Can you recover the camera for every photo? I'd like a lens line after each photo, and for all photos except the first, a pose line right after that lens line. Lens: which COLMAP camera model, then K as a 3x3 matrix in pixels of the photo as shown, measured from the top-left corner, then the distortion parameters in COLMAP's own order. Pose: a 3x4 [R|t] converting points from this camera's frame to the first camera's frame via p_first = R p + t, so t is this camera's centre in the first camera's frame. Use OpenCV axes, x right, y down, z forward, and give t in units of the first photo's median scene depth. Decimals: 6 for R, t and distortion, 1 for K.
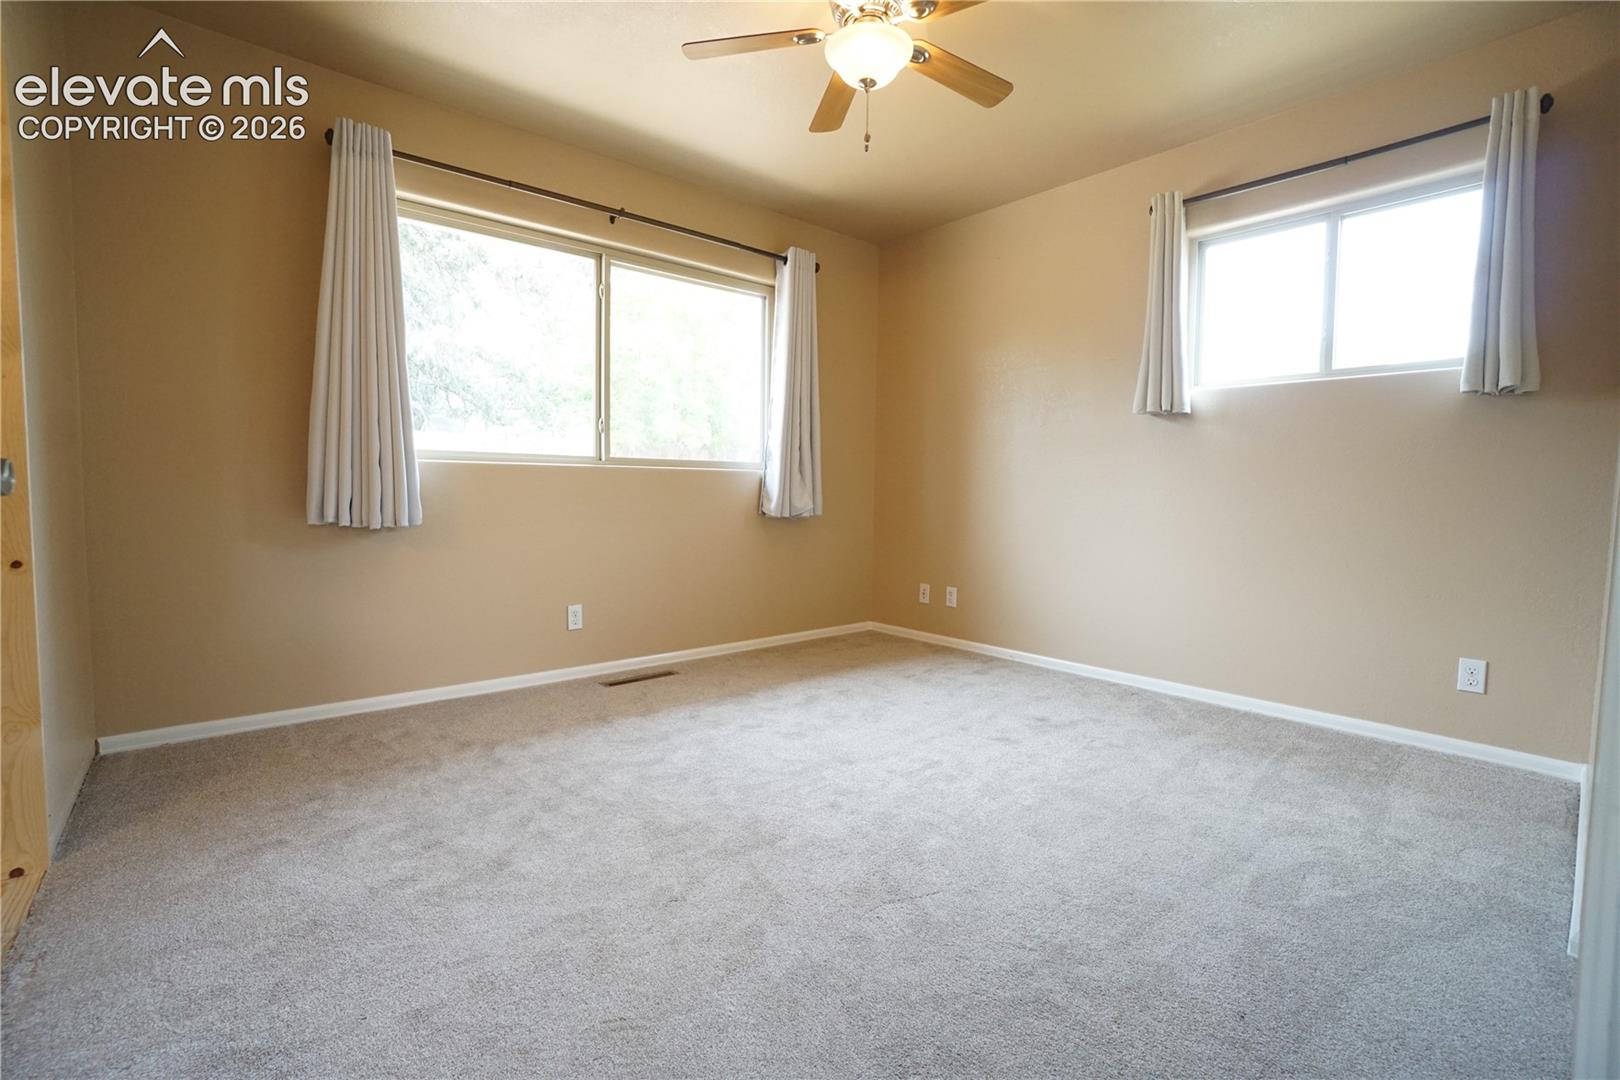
lens RADIAL K [[719.8, 0, 800.5], [0, 719.8, 532.6], [0, 0, 1]] dist [-0.043785, 0.000117]
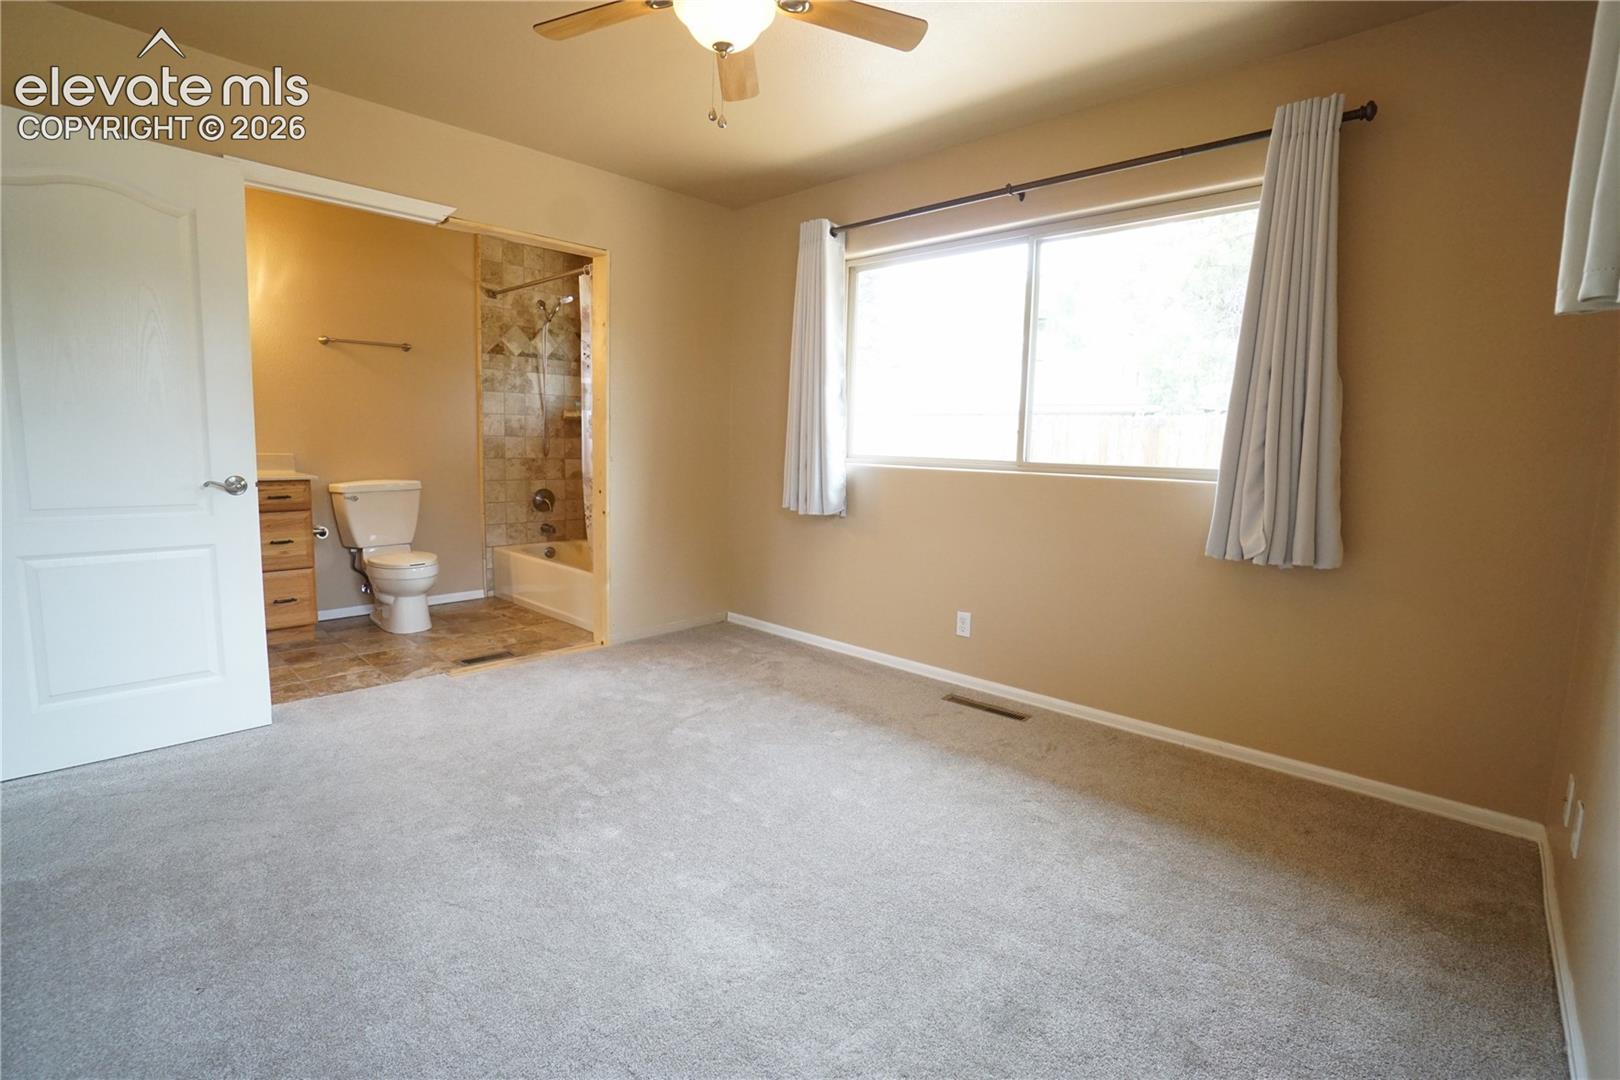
lens RADIAL K [[739.3, 0, 802.2], [0, 739.3, 534.2], [0, 0, 1]] dist [-0.066538, 0.023774]
pose [[0.100445, 0.110802, -0.988754, 0.659964], [-0.081849, 0.991331, 0.102776, -0.091970], [0.991570, 0.070605, 0.108643, 0.663559]]
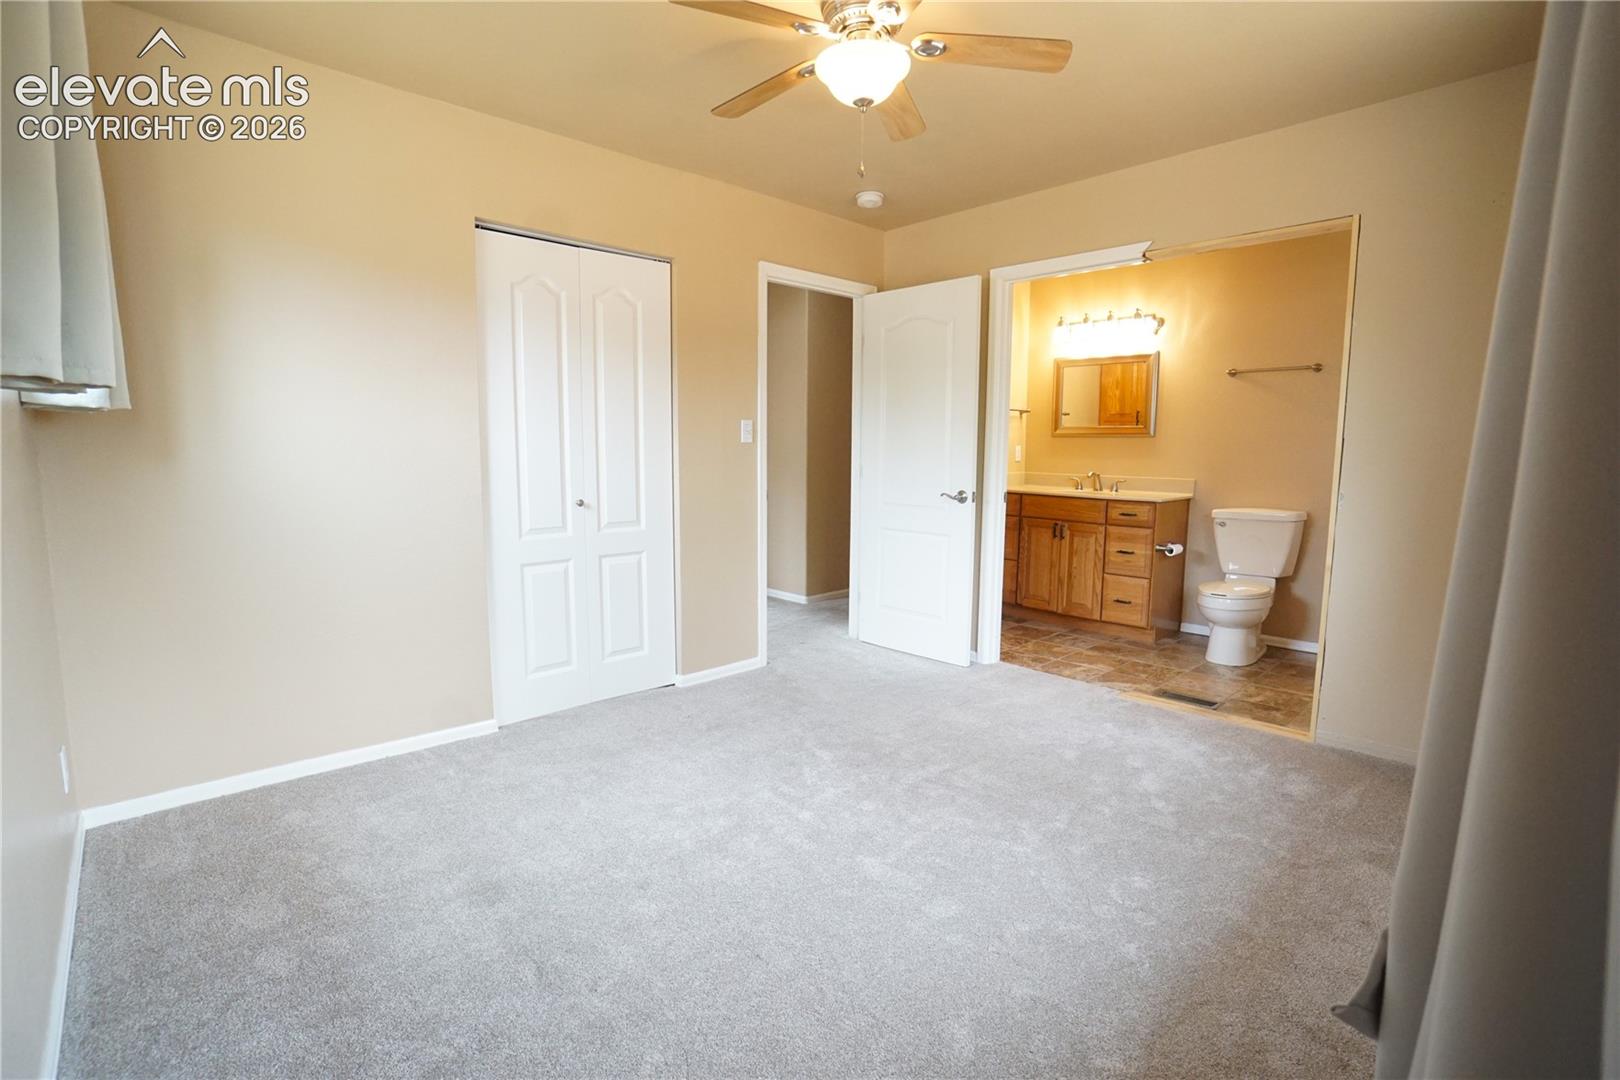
lens RADIAL K [[739.3, 0, 802.2], [0, 739.3, 534.2], [0, 0, 1]] dist [-0.066538, 0.023774]
pose [[-0.999188, -0.013042, -0.038130, 0.120213], [-0.019283, 0.985562, 0.168211, -0.147938], [0.035386, 0.168809, -0.985013, 1.291520]]
